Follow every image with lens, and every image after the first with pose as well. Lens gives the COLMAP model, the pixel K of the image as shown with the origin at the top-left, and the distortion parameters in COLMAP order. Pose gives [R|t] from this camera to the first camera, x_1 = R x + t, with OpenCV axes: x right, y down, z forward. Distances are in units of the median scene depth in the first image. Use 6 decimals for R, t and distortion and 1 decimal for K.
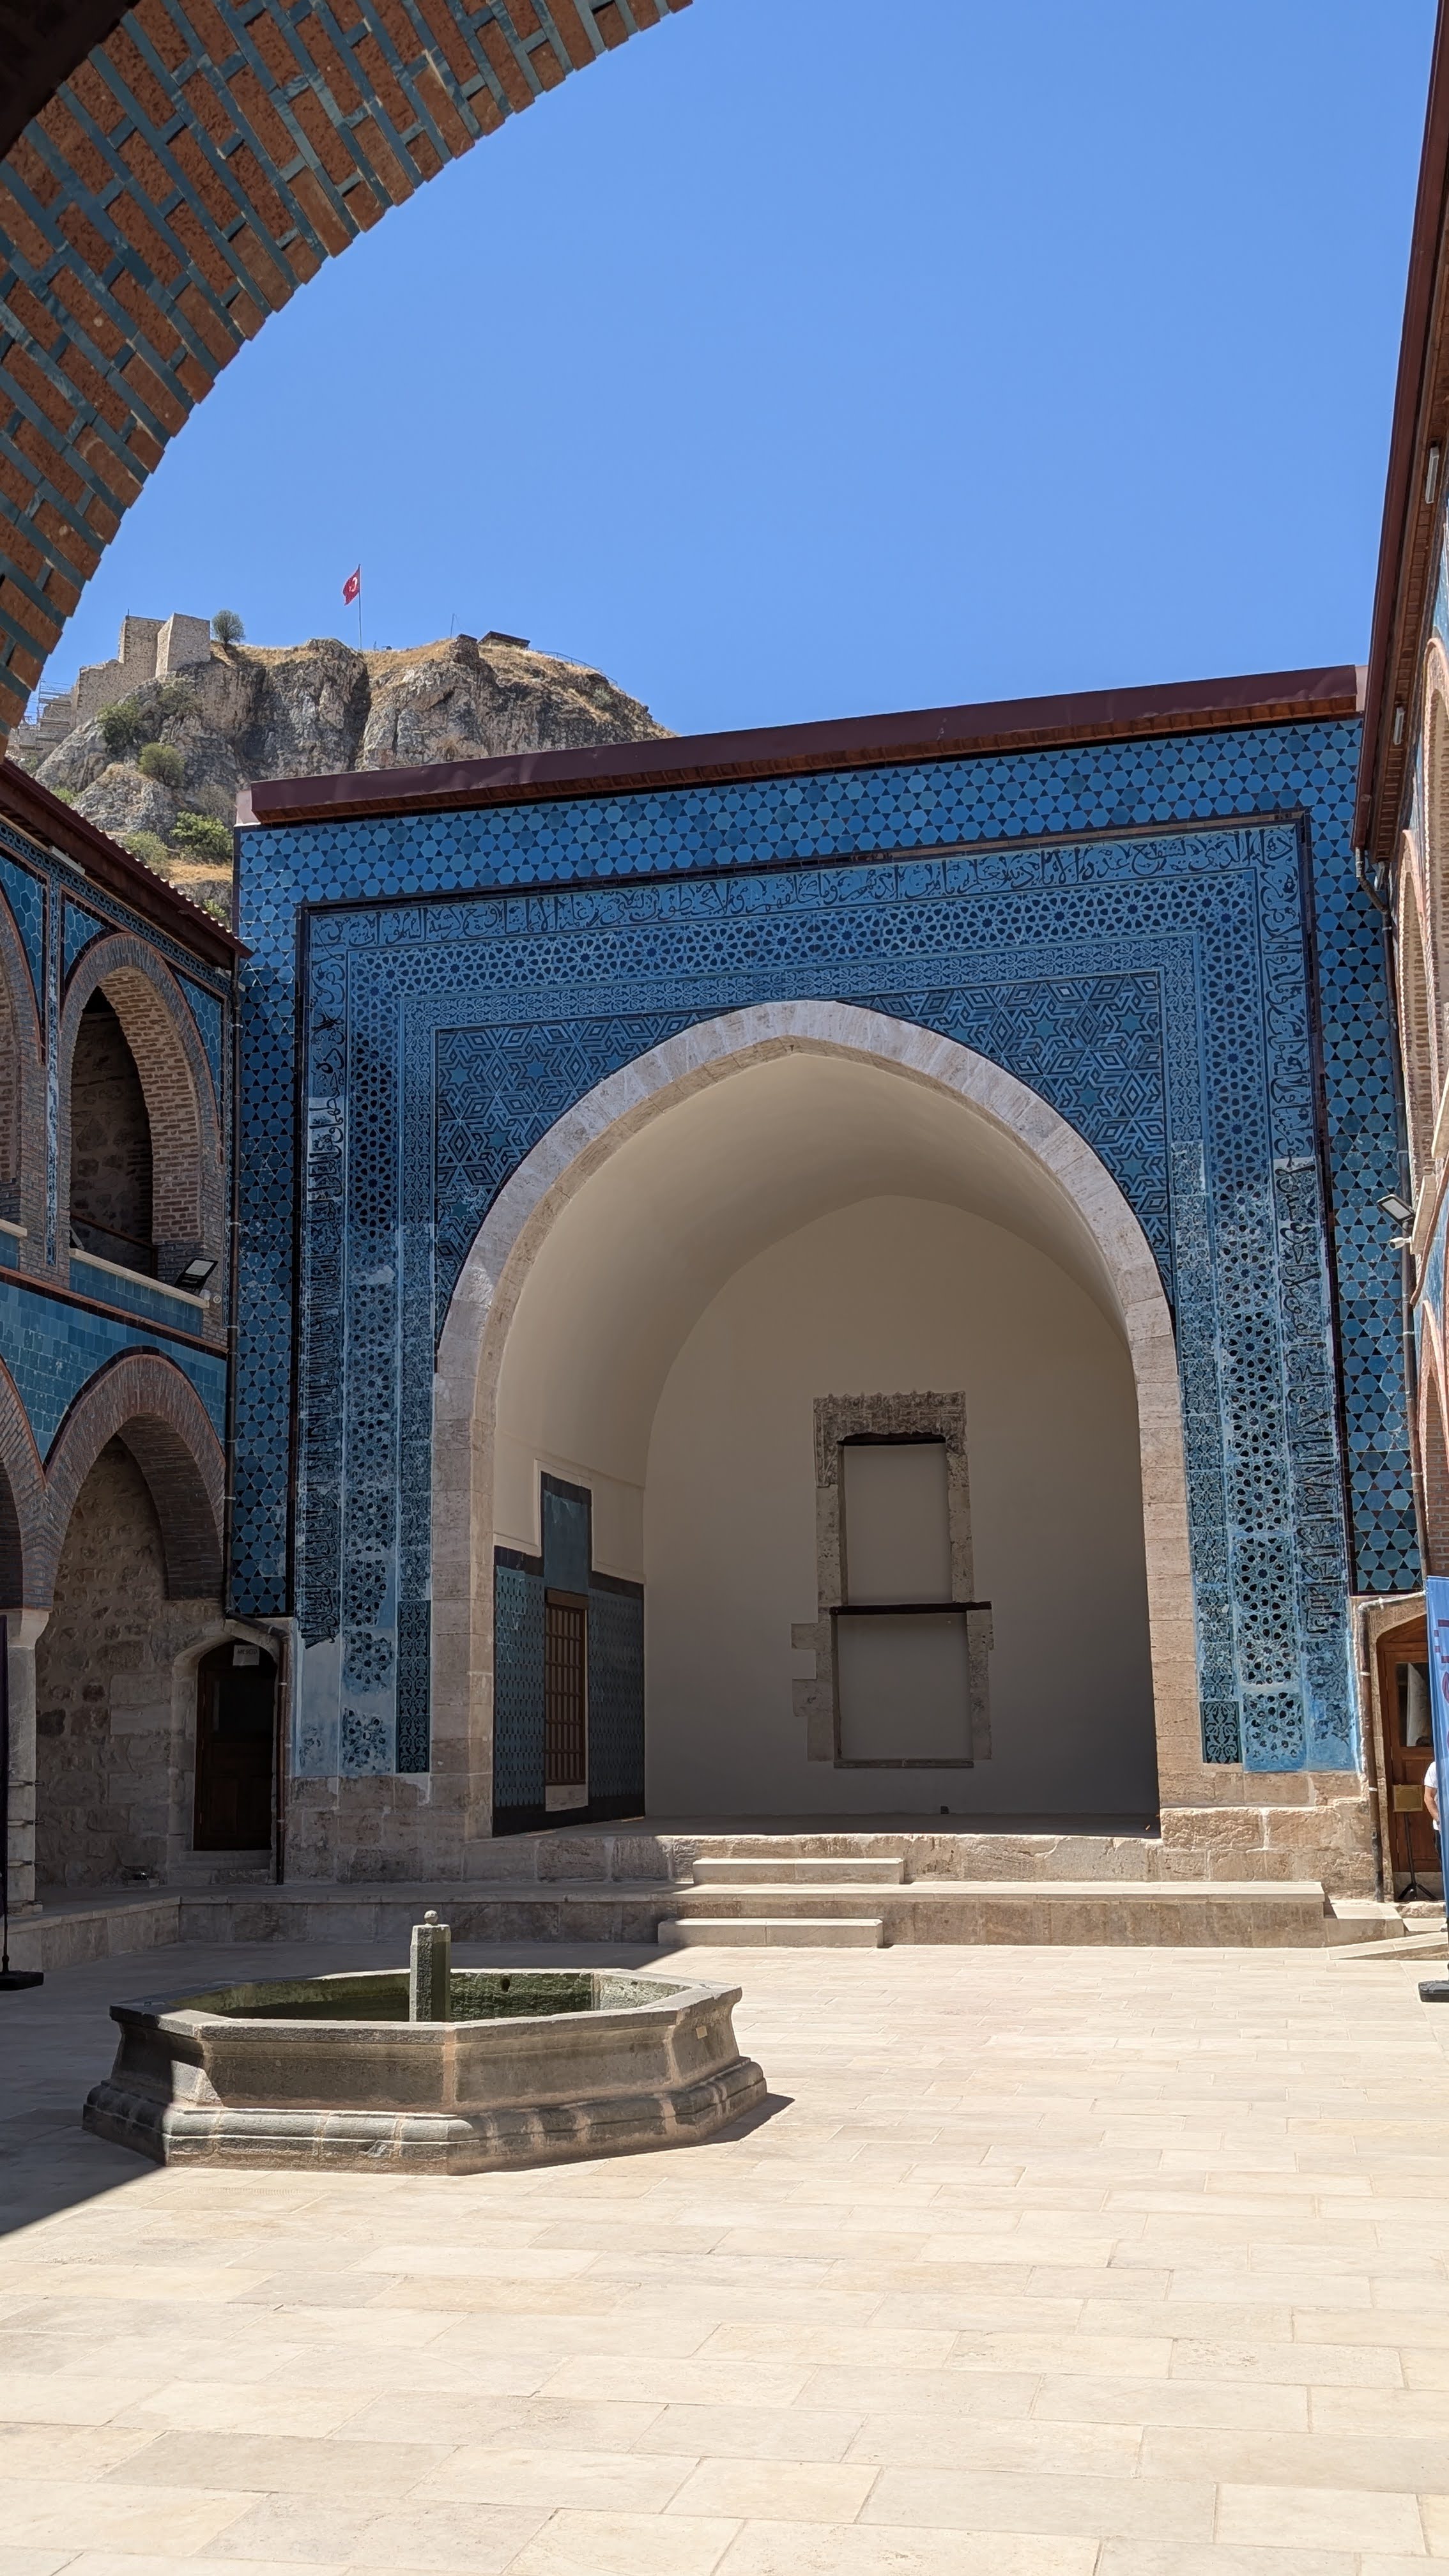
lens RADIAL K [[2411.0, 0, 721.6], [0, 2411.0, 1297.9], [0, 0, 1]] dist [0.100139, 0.000000]
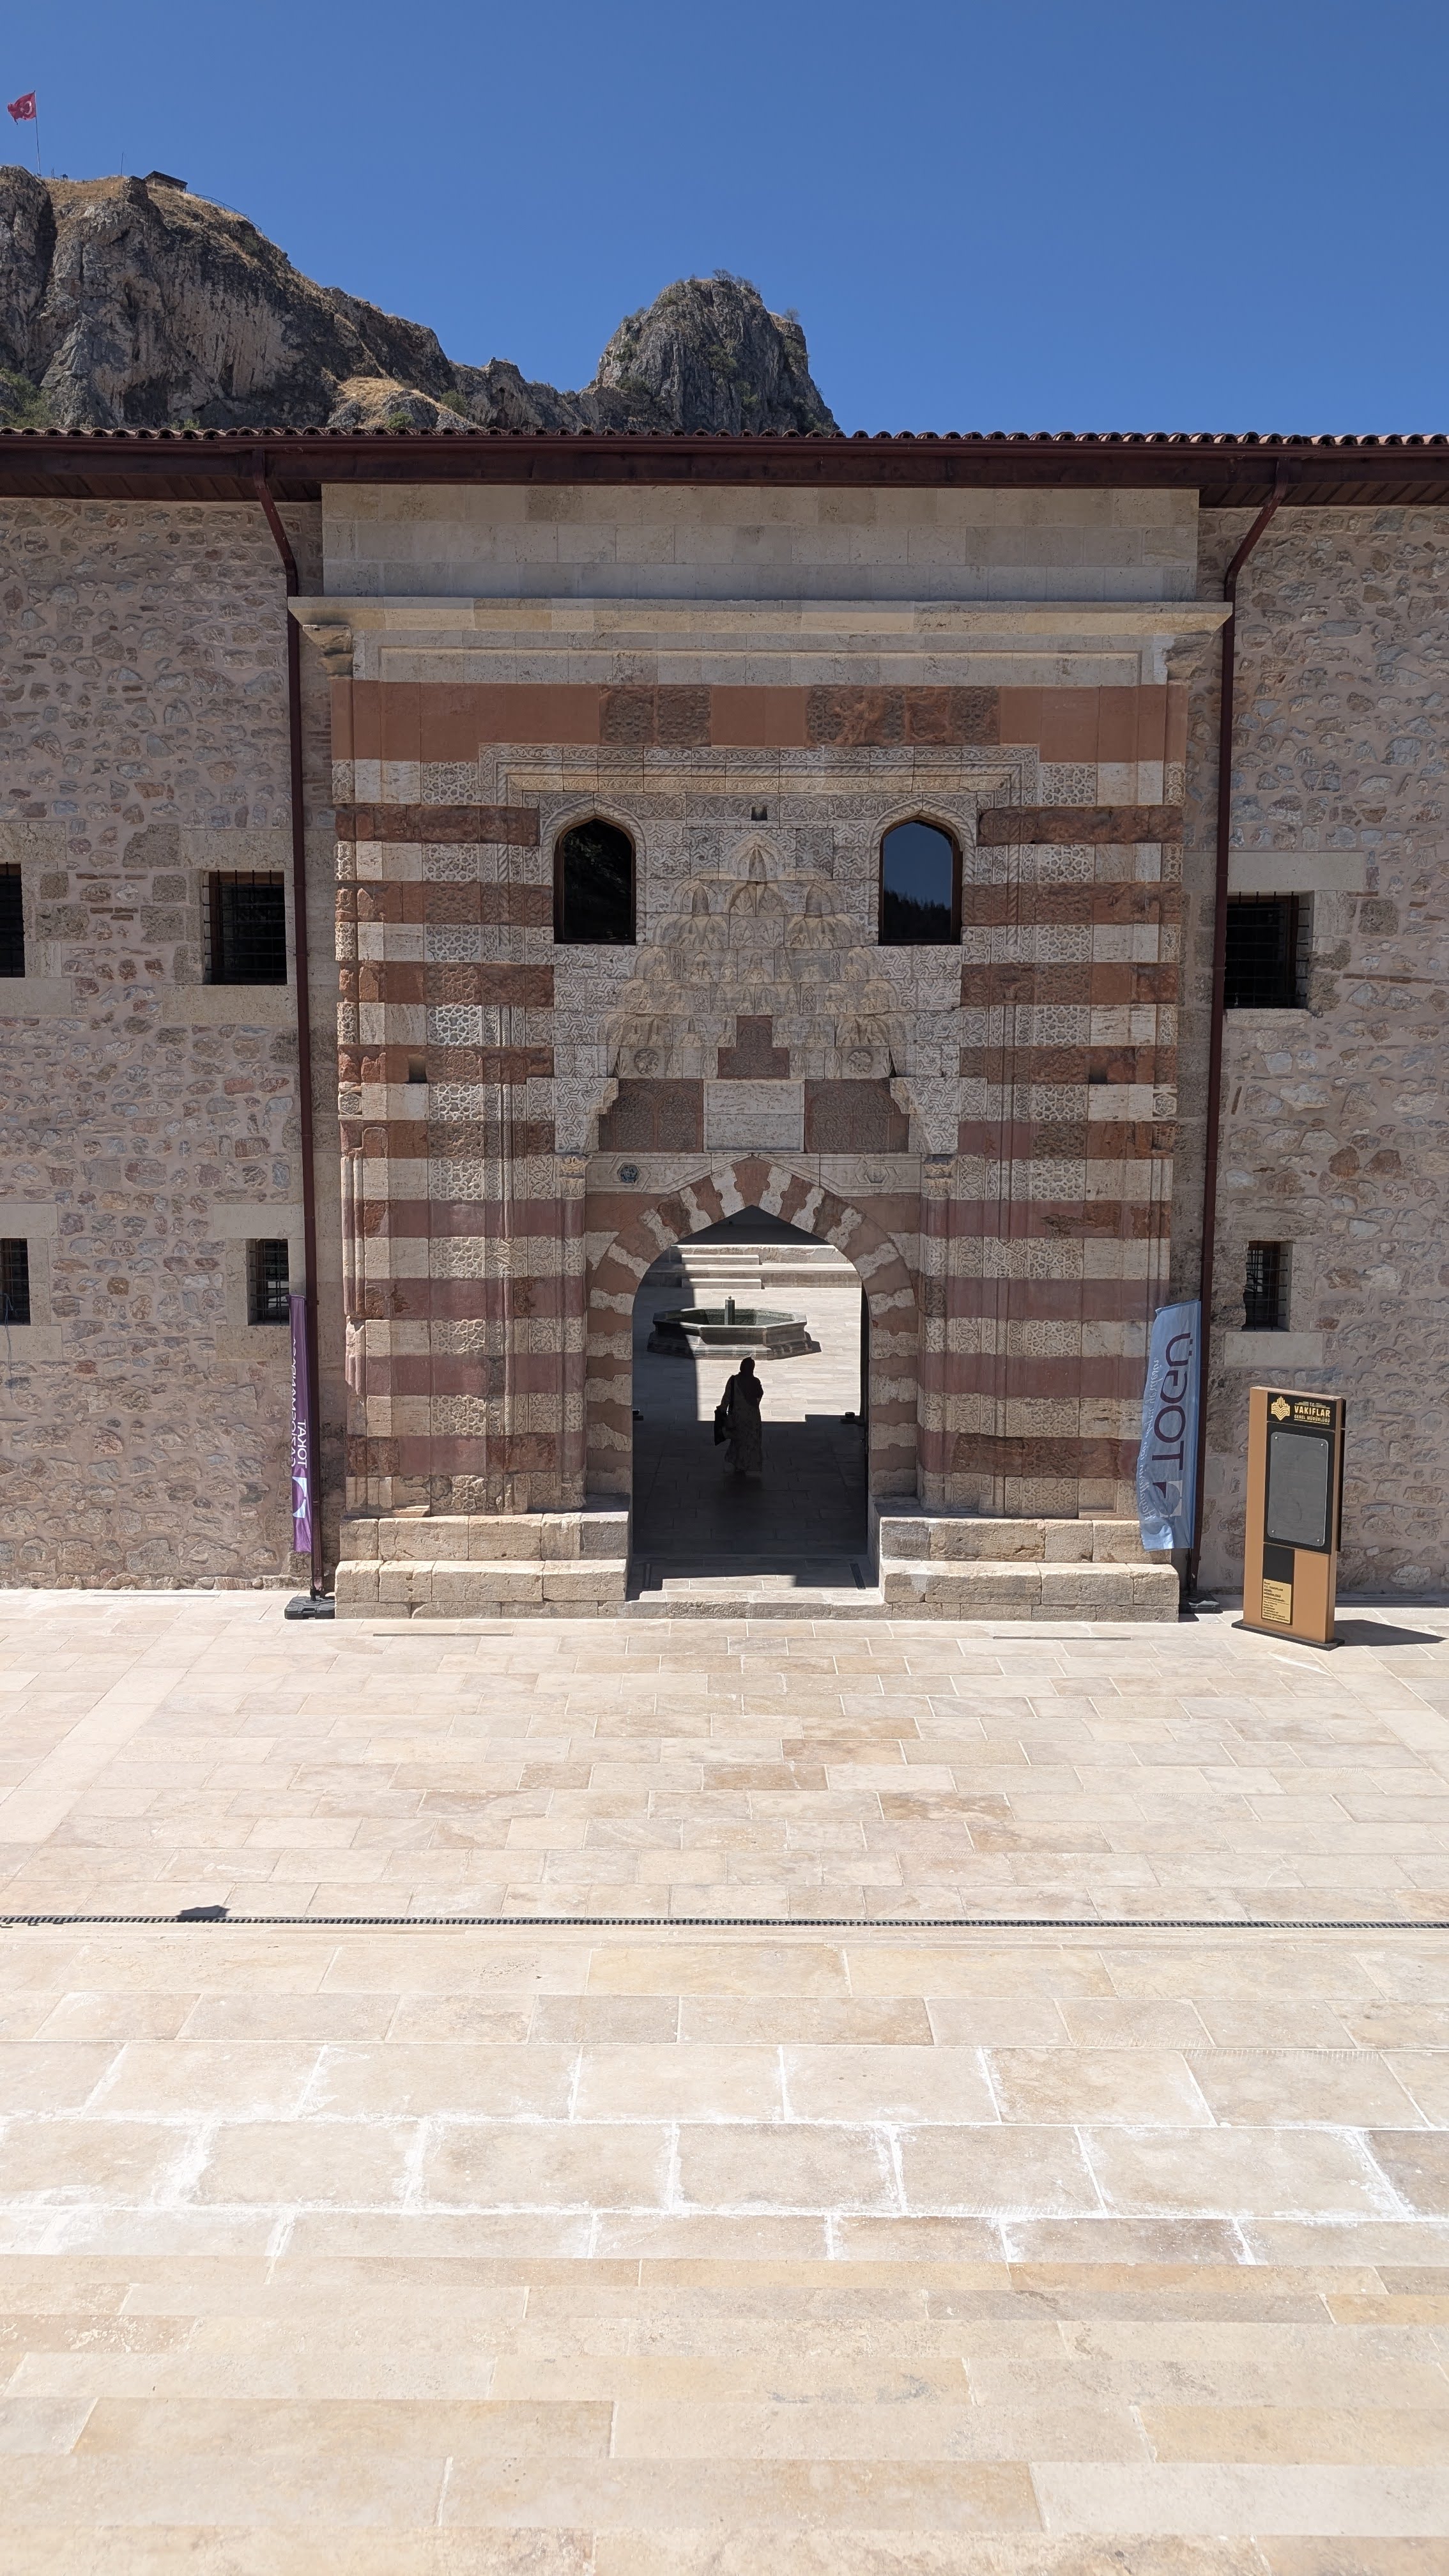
lens RADIAL K [[1858.3, 0, 705.3], [0, 1858.3, 1282.5], [0, 0, 1]] dist [0.065497, -0.096152]
pose [[0.974313, -0.003543, 0.225170, -0.415612], [-0.062145, 0.956821, 0.283958, -0.300361], [-0.216453, -0.290657, 0.932023, -0.858993]]
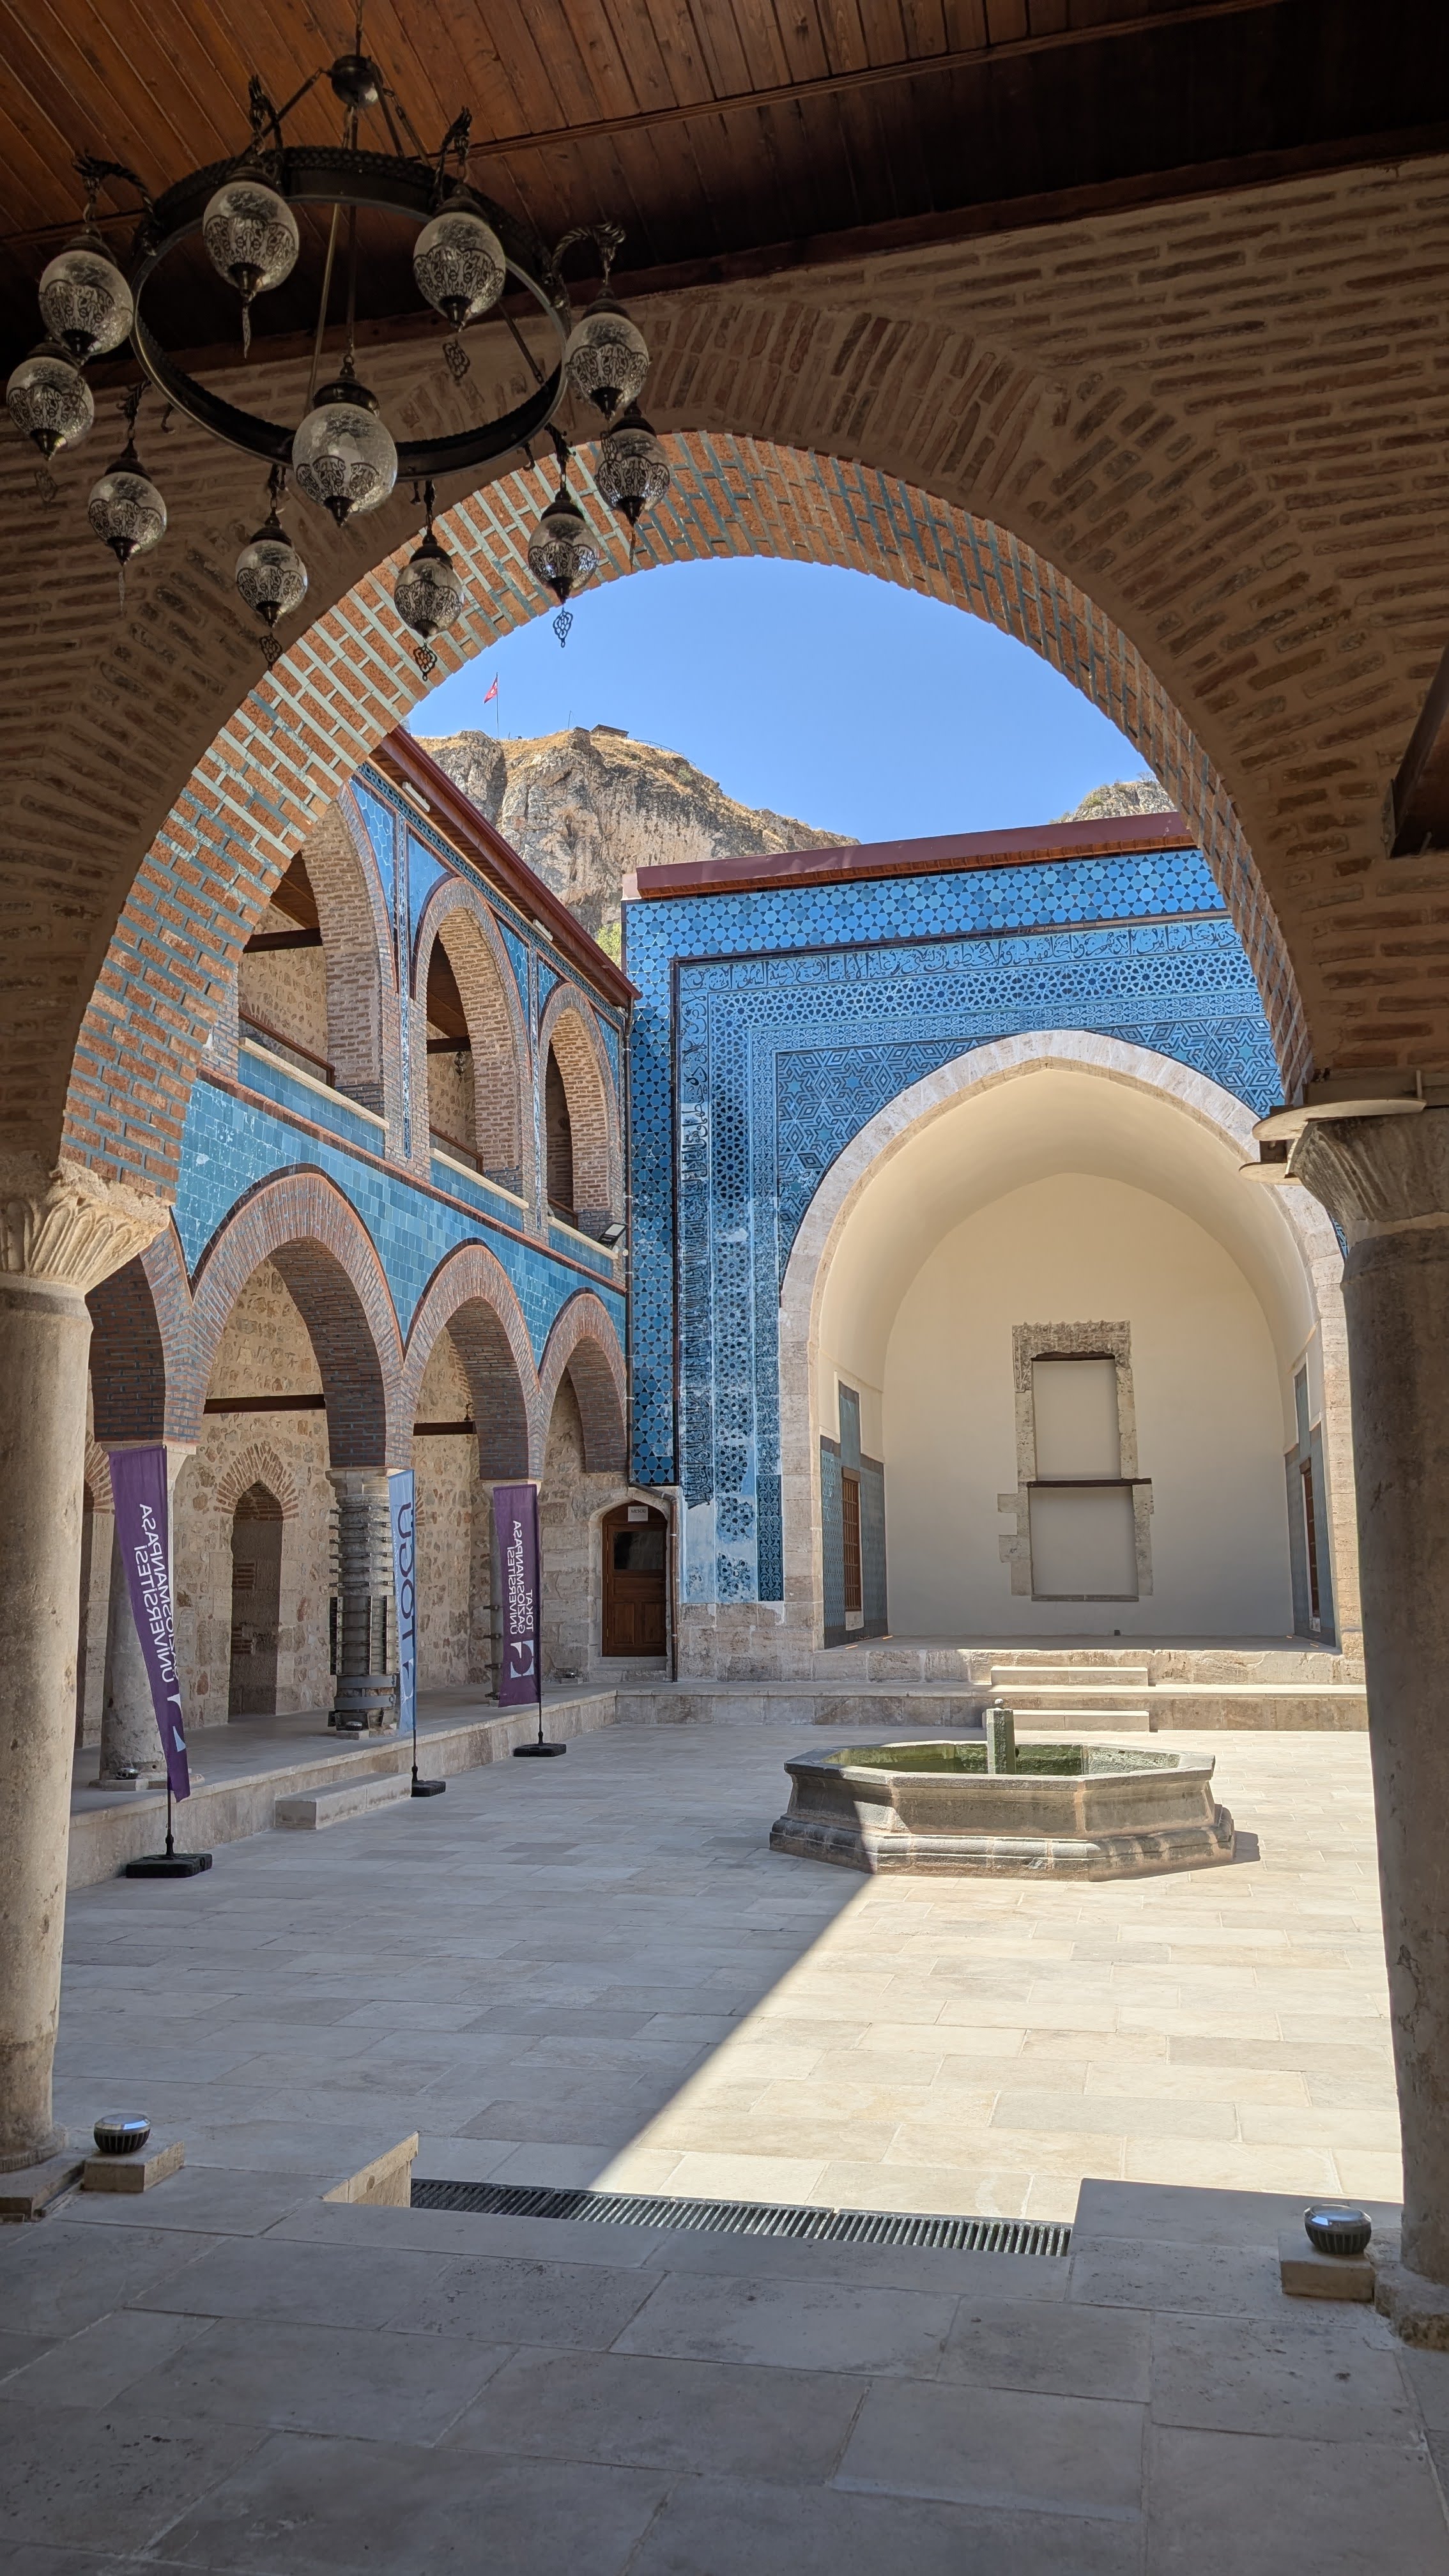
lens RADIAL K [[1858.3, 0, 727.5], [0, 1858.3, 1281.8], [0, 0, 1]] dist [0.065497, -0.096152]
pose [[0.999927, 0.003952, -0.011412, -0.137254], [-0.003681, 0.999712, 0.023714, -0.007797], [0.011502, -0.023670, 0.999654, -0.038919]]
